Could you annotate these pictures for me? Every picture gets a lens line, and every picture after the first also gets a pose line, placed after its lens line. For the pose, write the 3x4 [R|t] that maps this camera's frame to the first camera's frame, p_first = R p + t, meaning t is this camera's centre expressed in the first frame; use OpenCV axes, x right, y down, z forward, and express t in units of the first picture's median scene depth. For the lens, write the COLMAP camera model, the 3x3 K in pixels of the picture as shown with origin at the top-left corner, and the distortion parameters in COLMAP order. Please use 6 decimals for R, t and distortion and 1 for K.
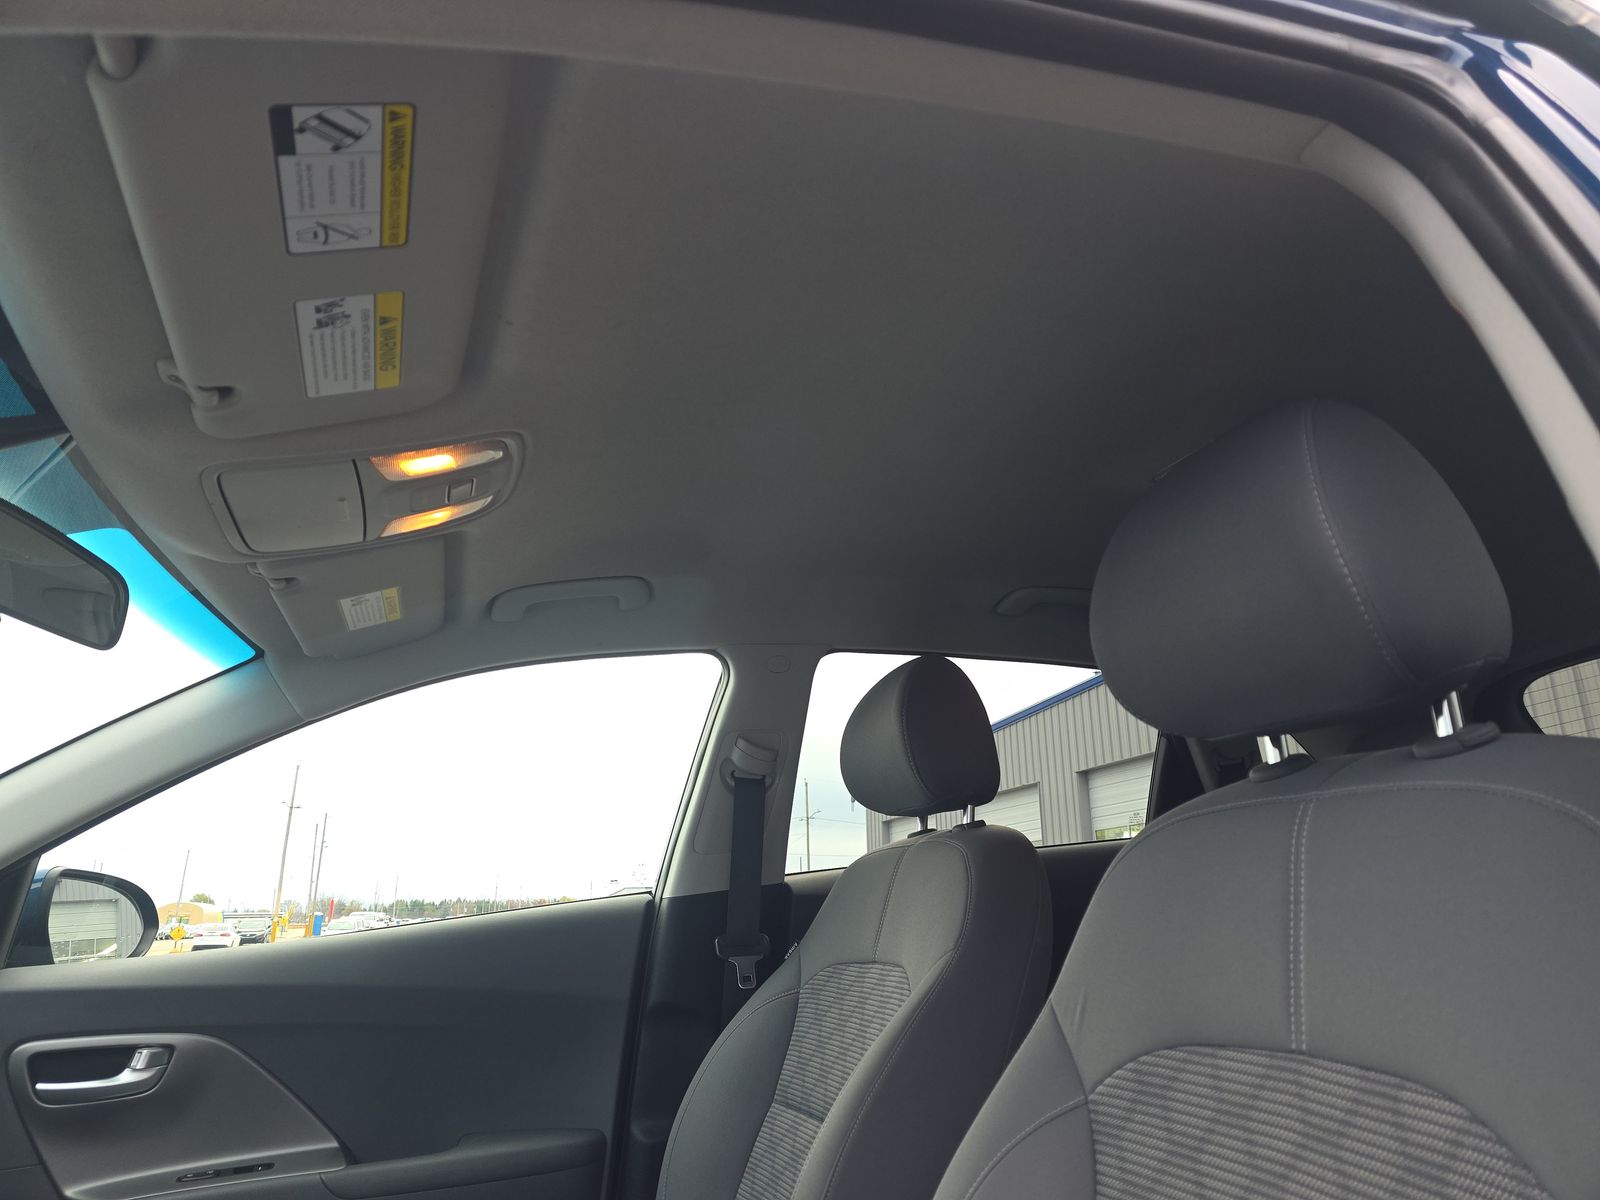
lens RADIAL K [[1065.4, 0, 809.0], [0, 1065.4, 602.8], [0, 0, 1]] dist [0.054370, -0.037688]
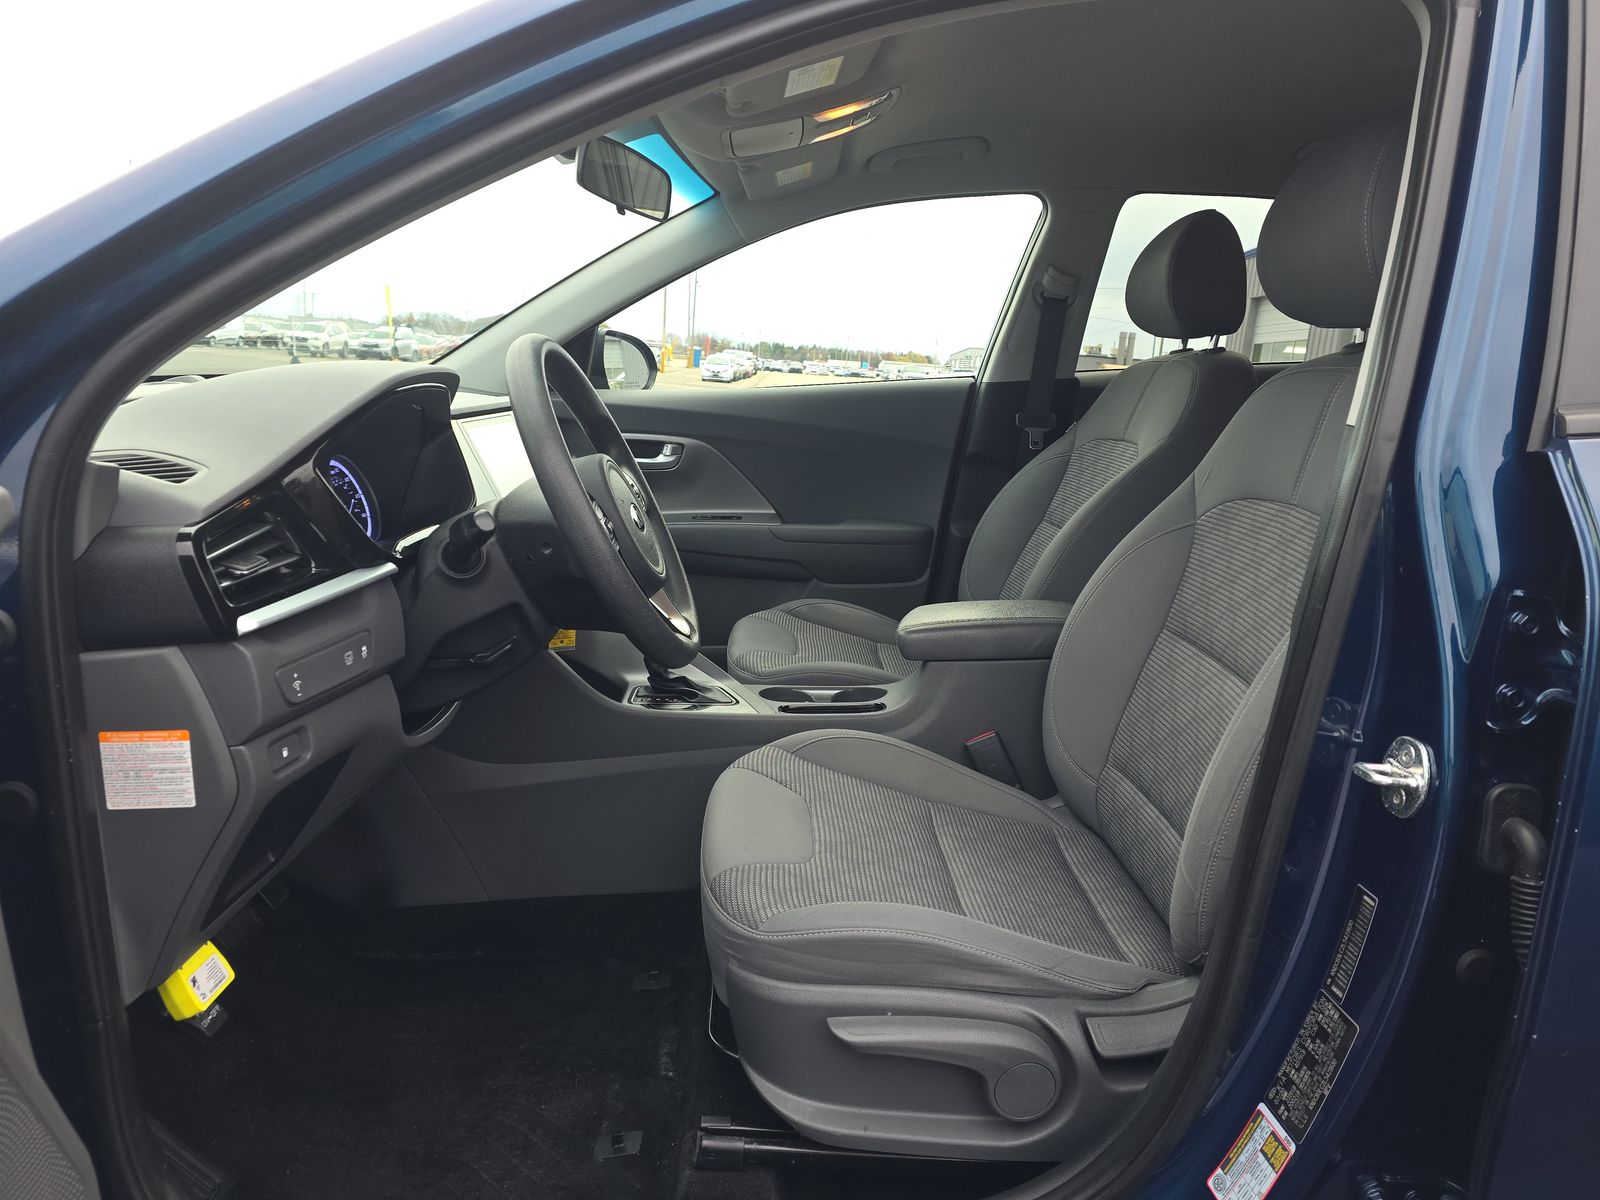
lens RADIAL K [[1065.4, 0, 802.6], [0, 1065.4, 608.8], [0, 0, 1]] dist [0.054370, -0.037688]
pose [[0.948358, 0.144512, -0.282371, 0.080289], [0.008655, 0.878072, 0.478450, -0.137575], [0.317083, -0.456186, 0.831476, -0.378648]]
